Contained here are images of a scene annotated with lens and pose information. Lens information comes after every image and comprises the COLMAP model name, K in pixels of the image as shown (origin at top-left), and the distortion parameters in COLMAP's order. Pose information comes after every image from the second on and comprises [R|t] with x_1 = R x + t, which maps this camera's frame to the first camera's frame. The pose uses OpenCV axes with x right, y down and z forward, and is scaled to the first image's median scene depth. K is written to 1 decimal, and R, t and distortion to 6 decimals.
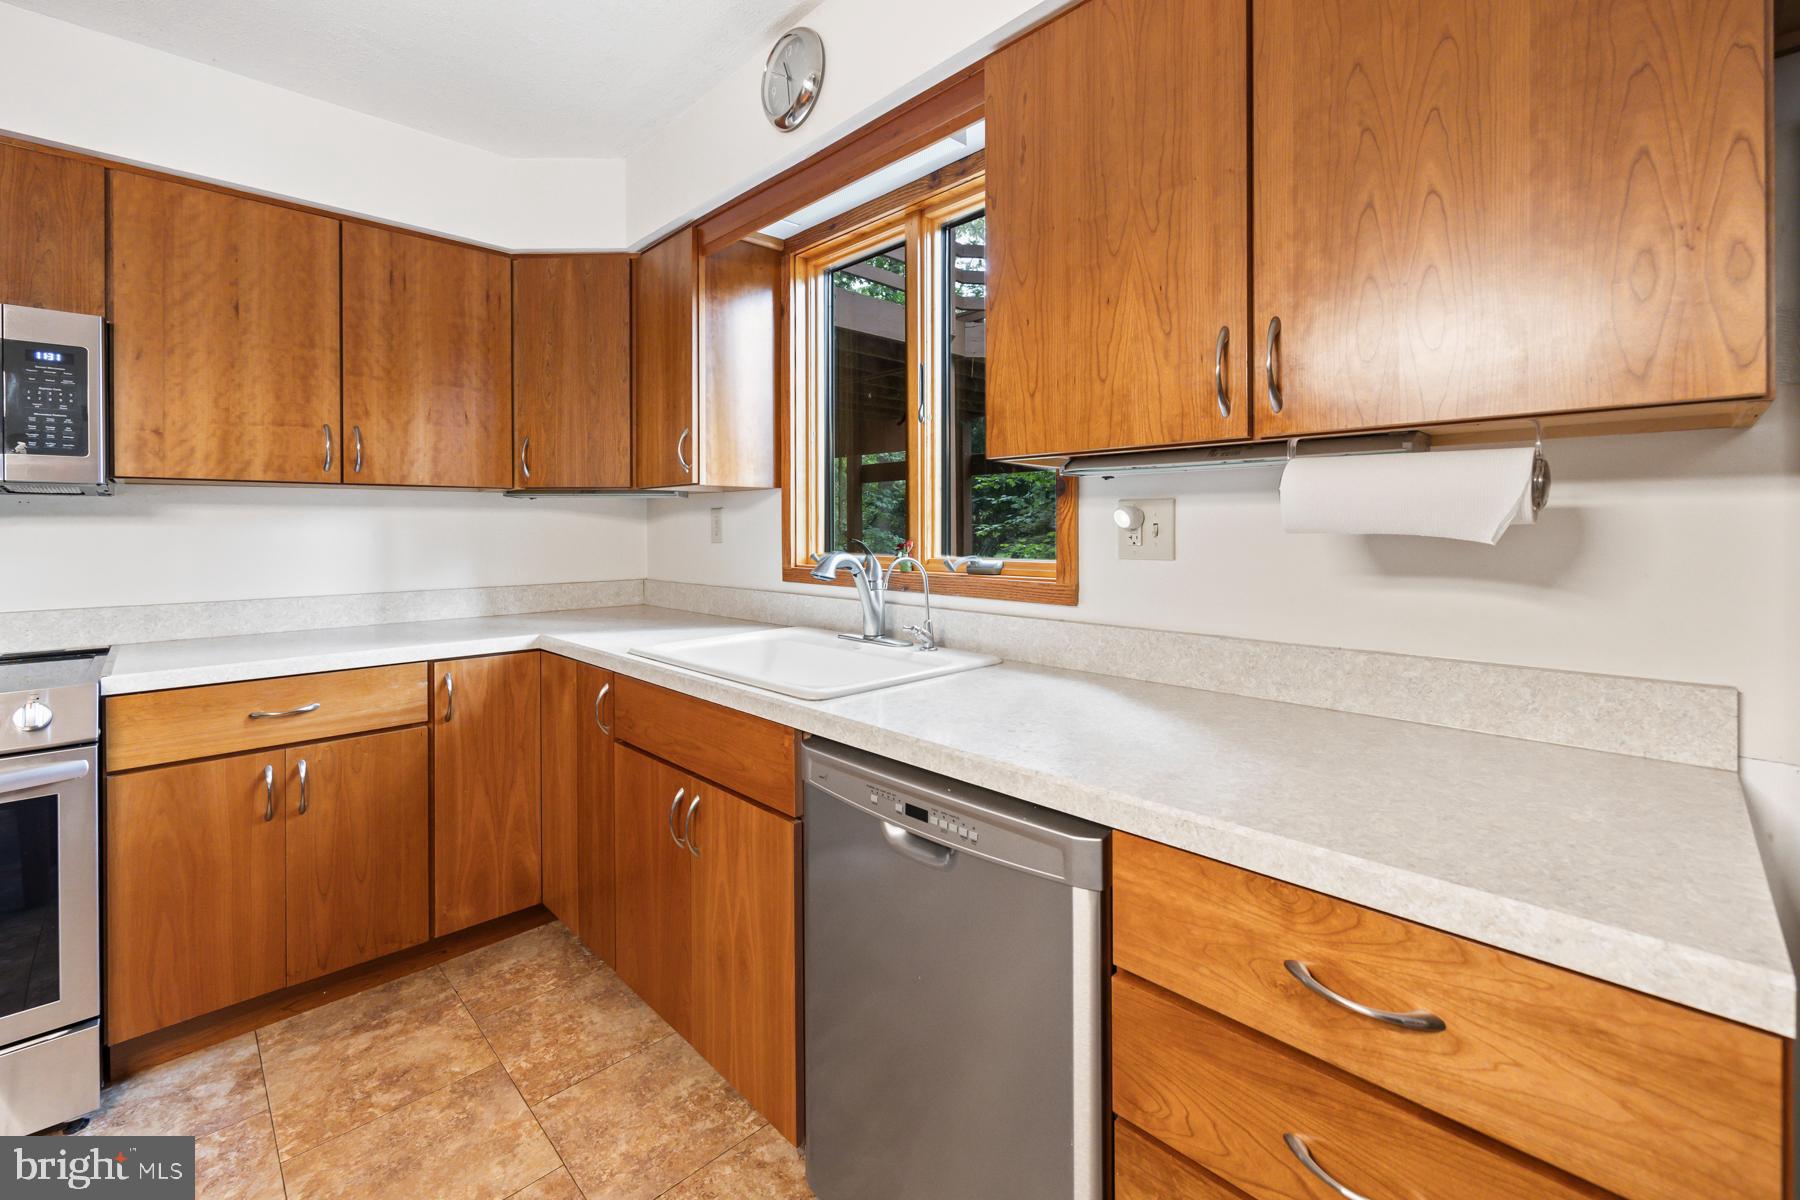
lens RADIAL K [[751.4, 0, 895.0], [0, 751.4, 531.2], [0, 0, 1]] dist [-0.003152, -0.000046]
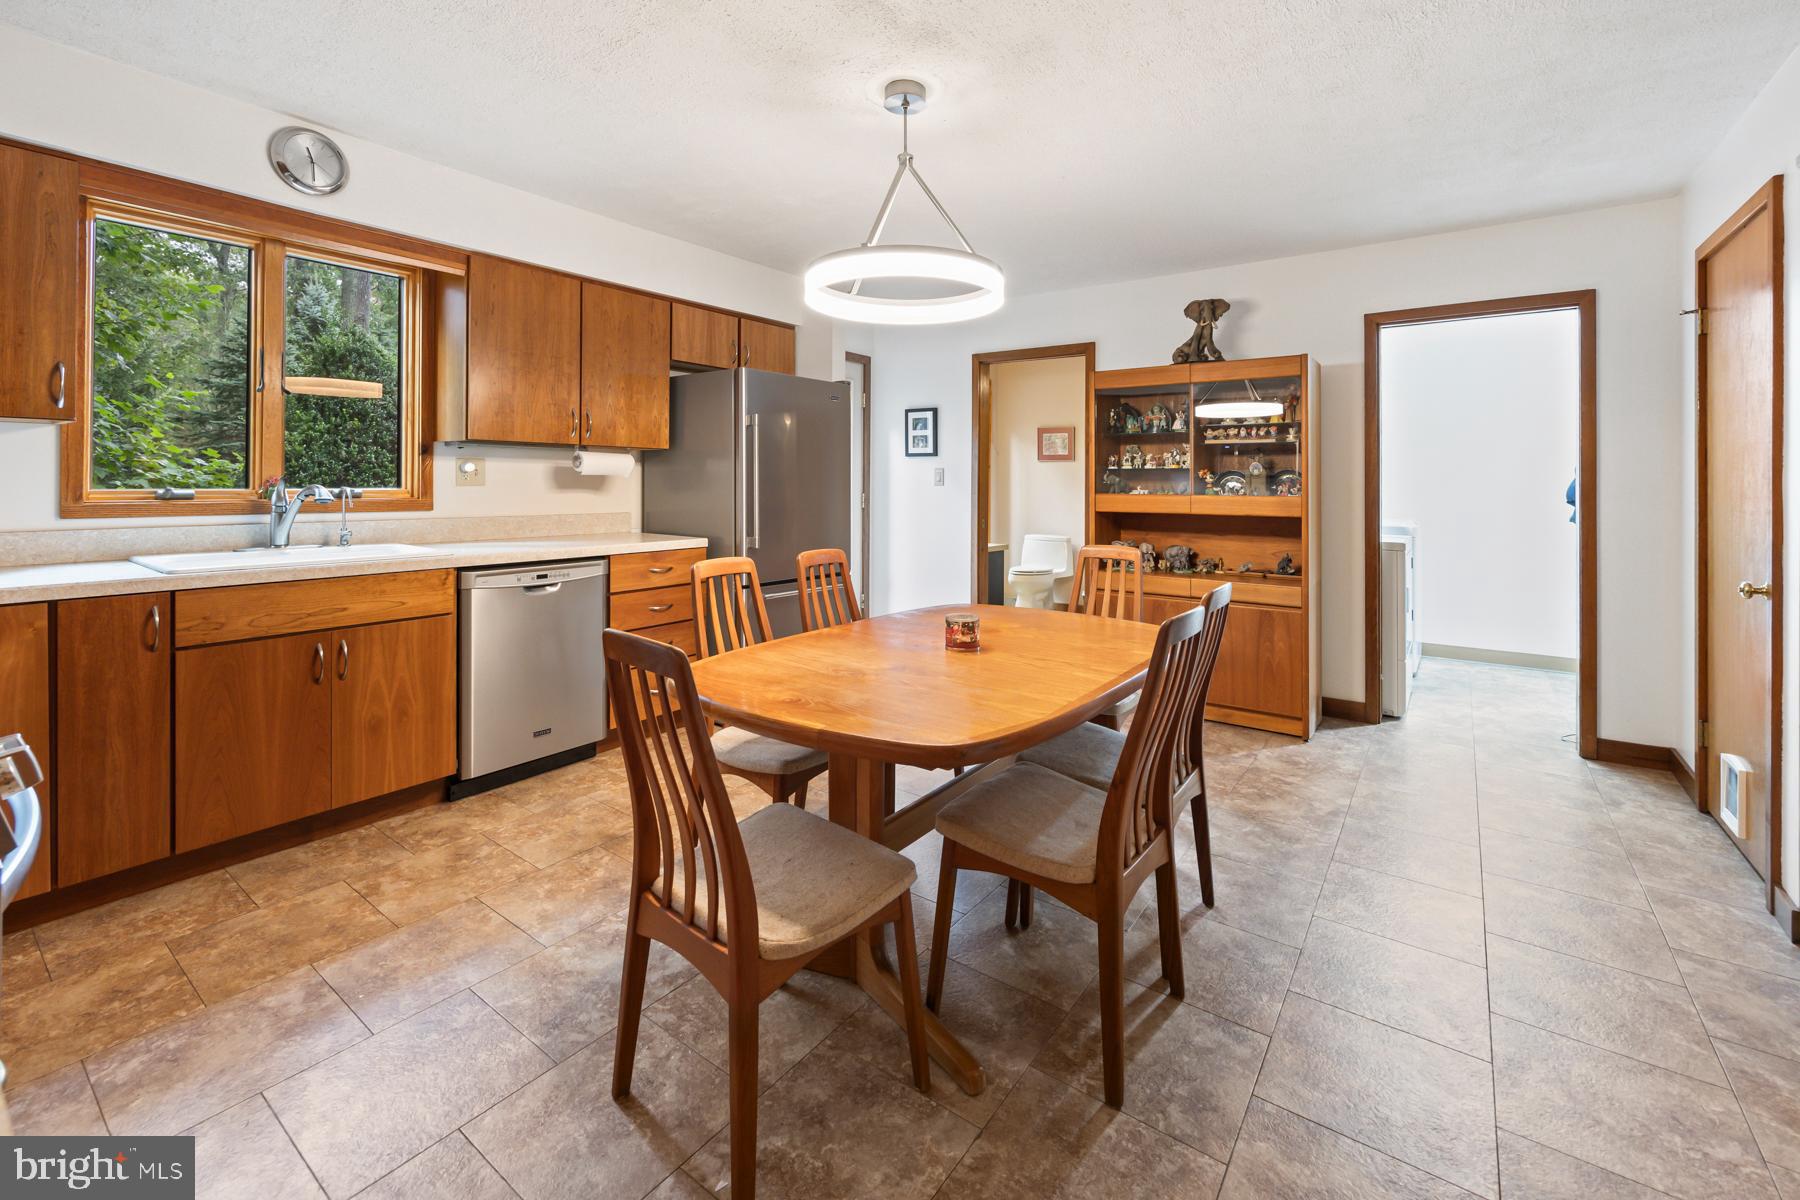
lens RADIAL K [[768.9, 0, 894.7], [0, 768.9, 480.6], [0, 0, 1]] dist [-0.003736, -0.000150]
pose [[-0.152867, -0.001642, 0.988245, -1.575547], [-0.008393, 0.999965, 0.000364, 0.008120], [-0.988211, -0.008239, -0.152876, 0.090027]]
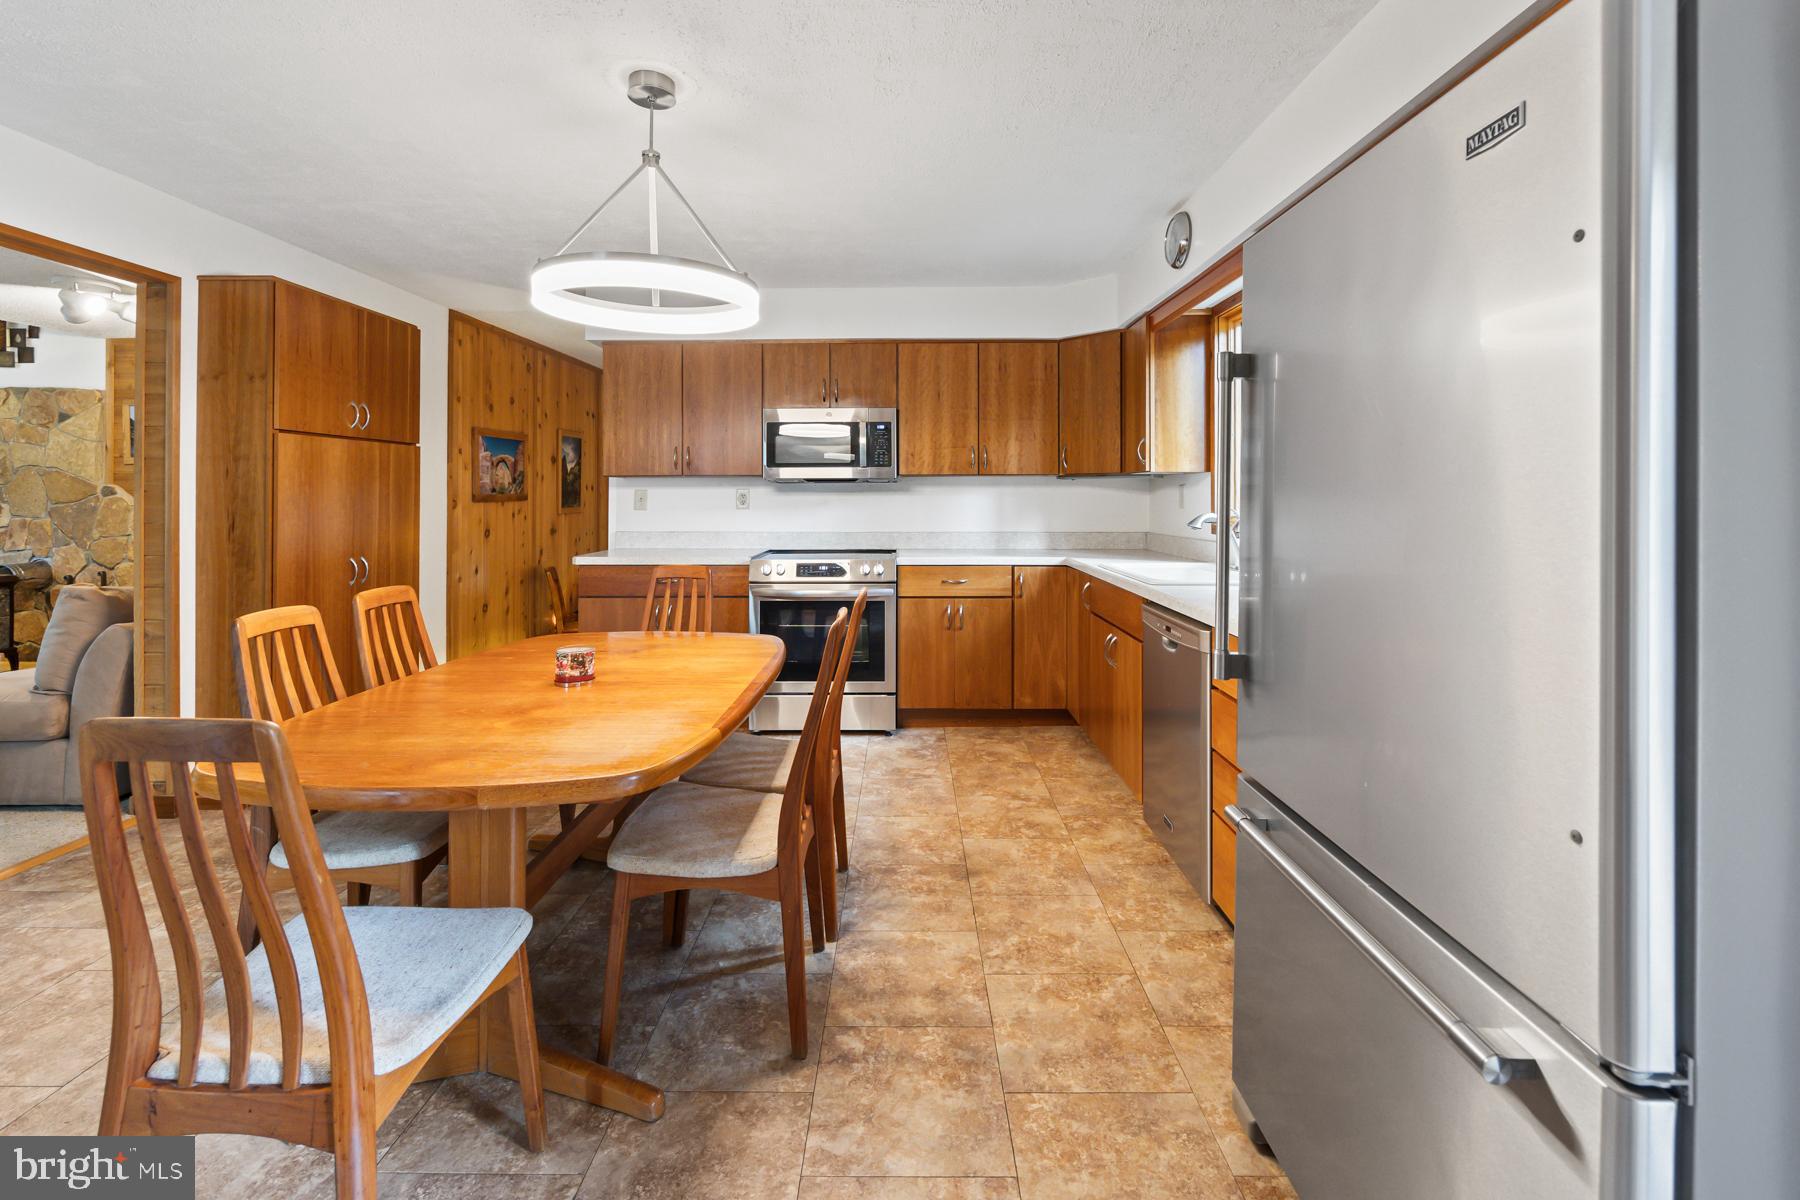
lens RADIAL K [[767.2, 0, 915.9], [0, 767.2, 465.1], [0, 0, 1]] dist [-0.001841, 0.000487]
pose [[0.728366, -0.023848, -0.684773, 0.577777], [-0.005100, 0.999178, -0.040223, -0.006743], [0.685169, 0.032790, 0.727646, -0.642914]]
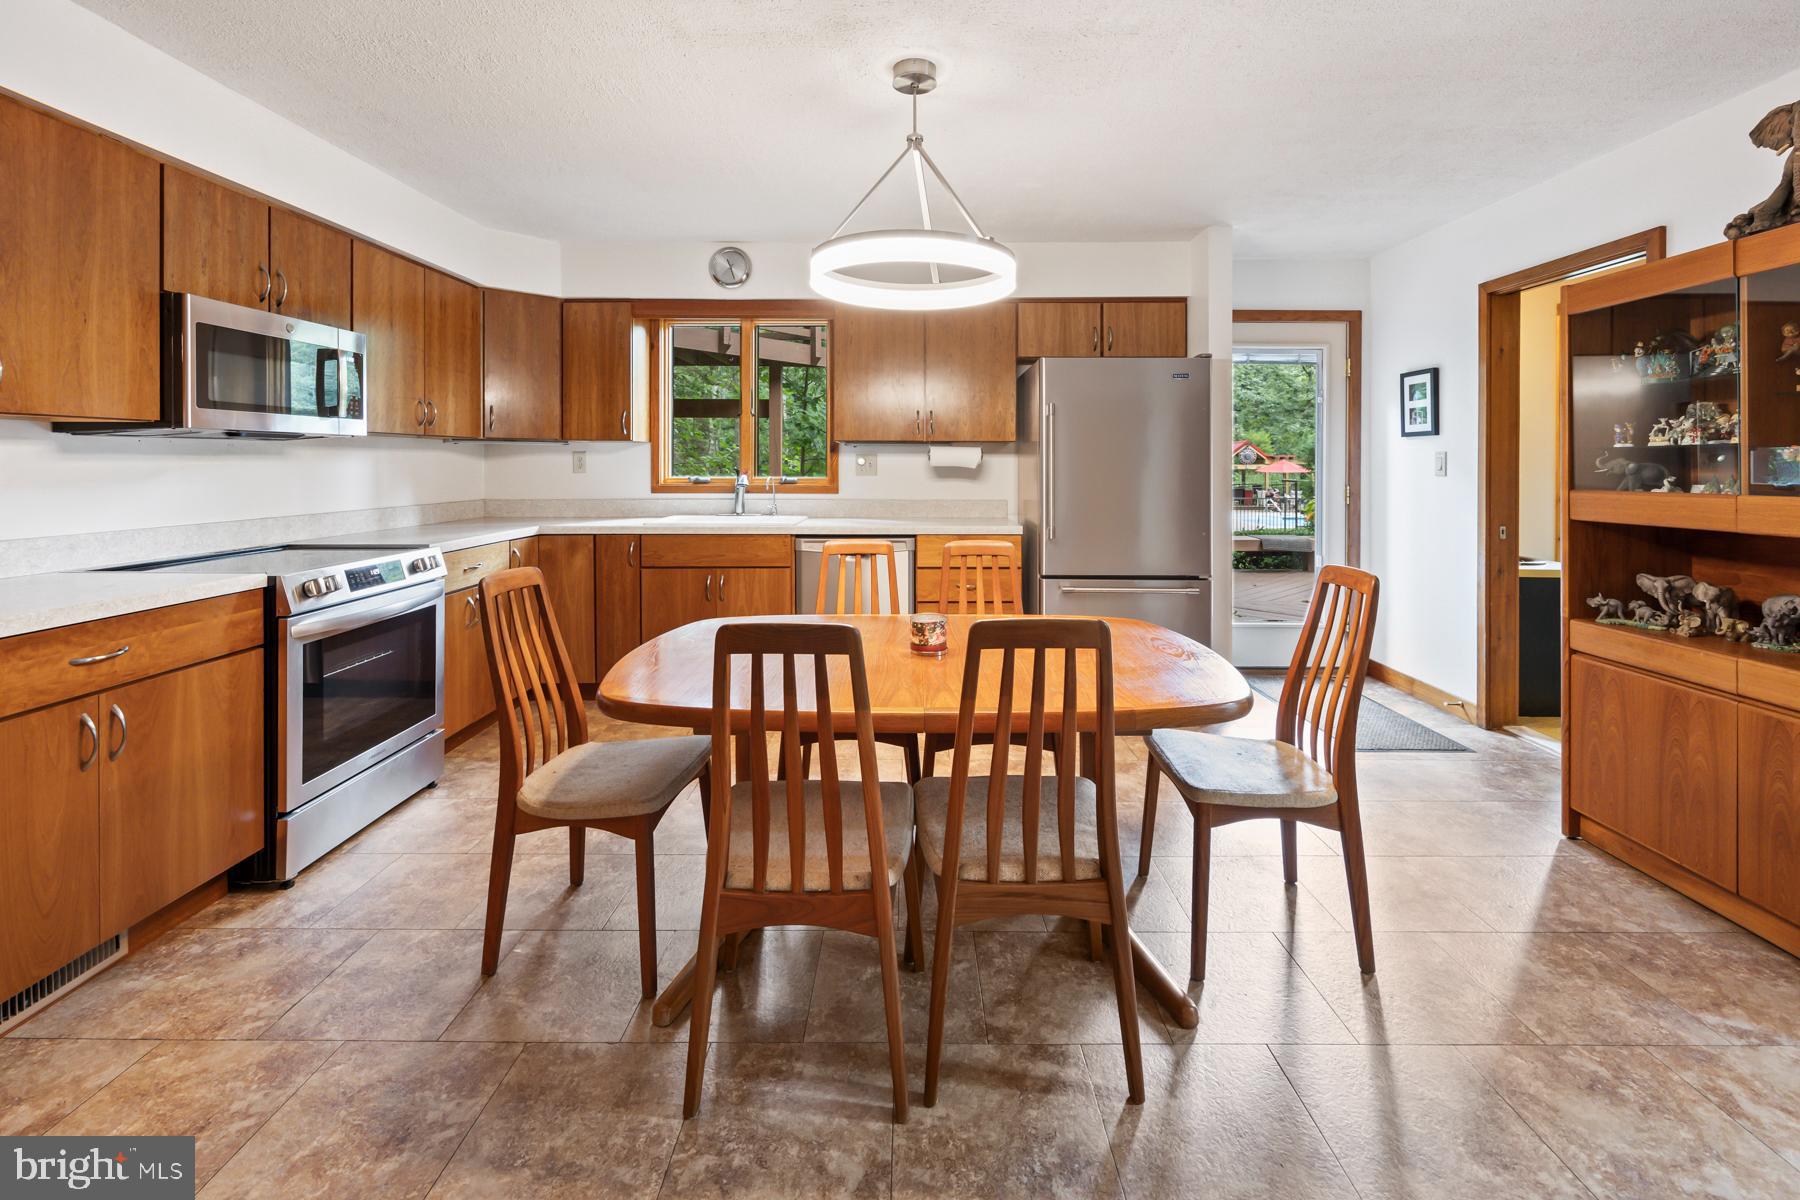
lens RADIAL K [[763.1, 0, 903.2], [0, 763.1, 473.3], [0, 0, 1]] dist [-0.002919, 0.000049]
pose [[0.711863, -0.005712, 0.702295, -1.227284], [-0.000603, 0.999962, 0.008744, 0.002381], [-0.702318, -0.006648, 0.711832, -0.898496]]
